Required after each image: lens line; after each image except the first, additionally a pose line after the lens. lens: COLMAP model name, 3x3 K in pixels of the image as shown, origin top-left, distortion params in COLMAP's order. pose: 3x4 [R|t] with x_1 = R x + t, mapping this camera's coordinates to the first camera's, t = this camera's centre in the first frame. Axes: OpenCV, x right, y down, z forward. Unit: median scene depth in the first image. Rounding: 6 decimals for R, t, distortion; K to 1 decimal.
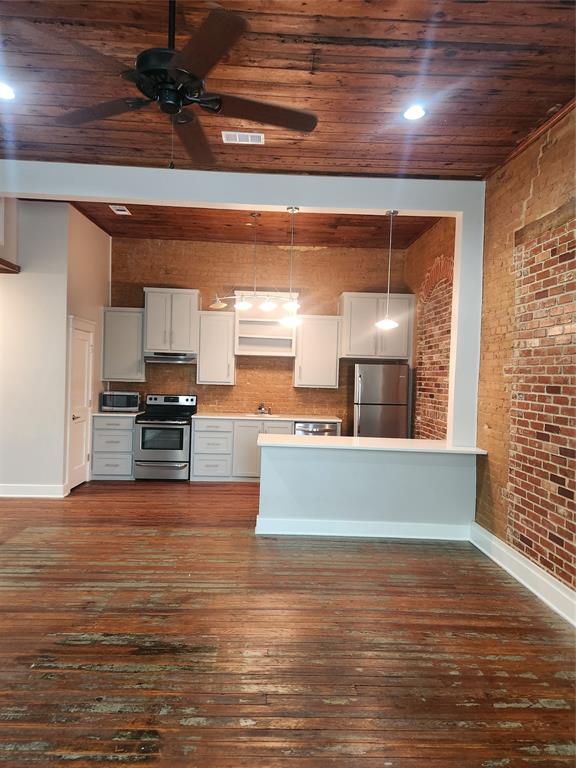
lens RADIAL K [[514.5, 0, 285.3], [0, 514.5, 383.7], [0, 0, 1]] dist [0.057447, -0.006074]
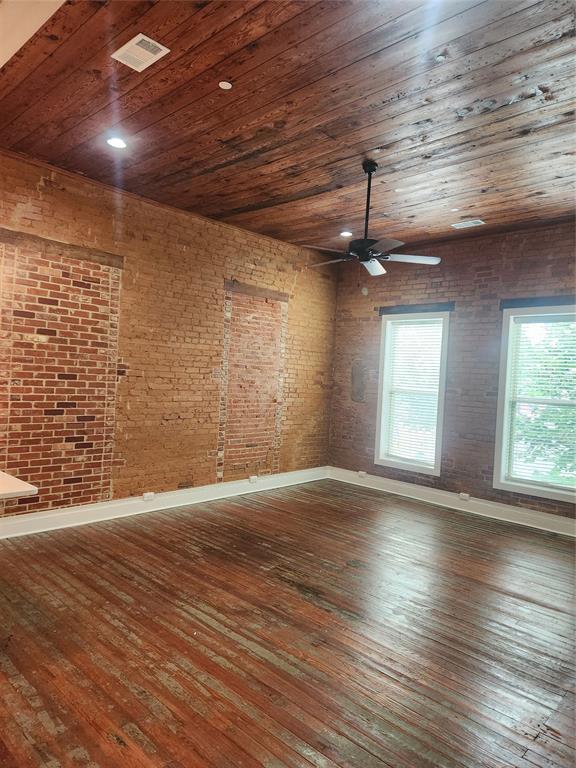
lens RADIAL K [[514.5, 0, 292.9], [0, 514.5, 385.3], [0, 0, 1]] dist [0.057447, -0.006074]
pose [[-0.696956, -0.082933, 0.712302, -0.886334], [-0.064251, 0.996517, 0.053157, -0.077760], [-0.714230, -0.008718, -0.699857, 1.541746]]
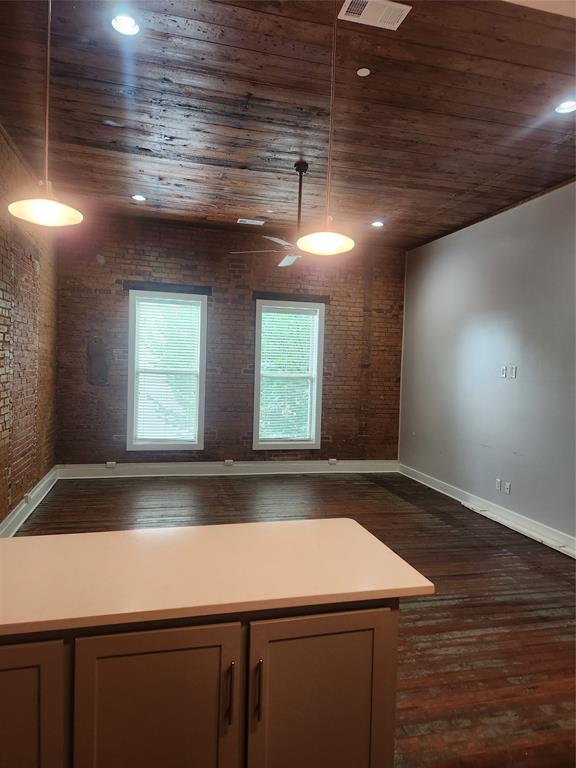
lens RADIAL K [[514.5, 0, 293.6], [0, 514.5, 385.1], [0, 0, 1]] dist [0.057447, -0.006074]
pose [[-0.971093, -0.055435, -0.232174, 0.158500], [-0.066677, 0.996938, 0.040847, -0.040076], [0.229199, 0.055147, -0.971816, 1.852862]]
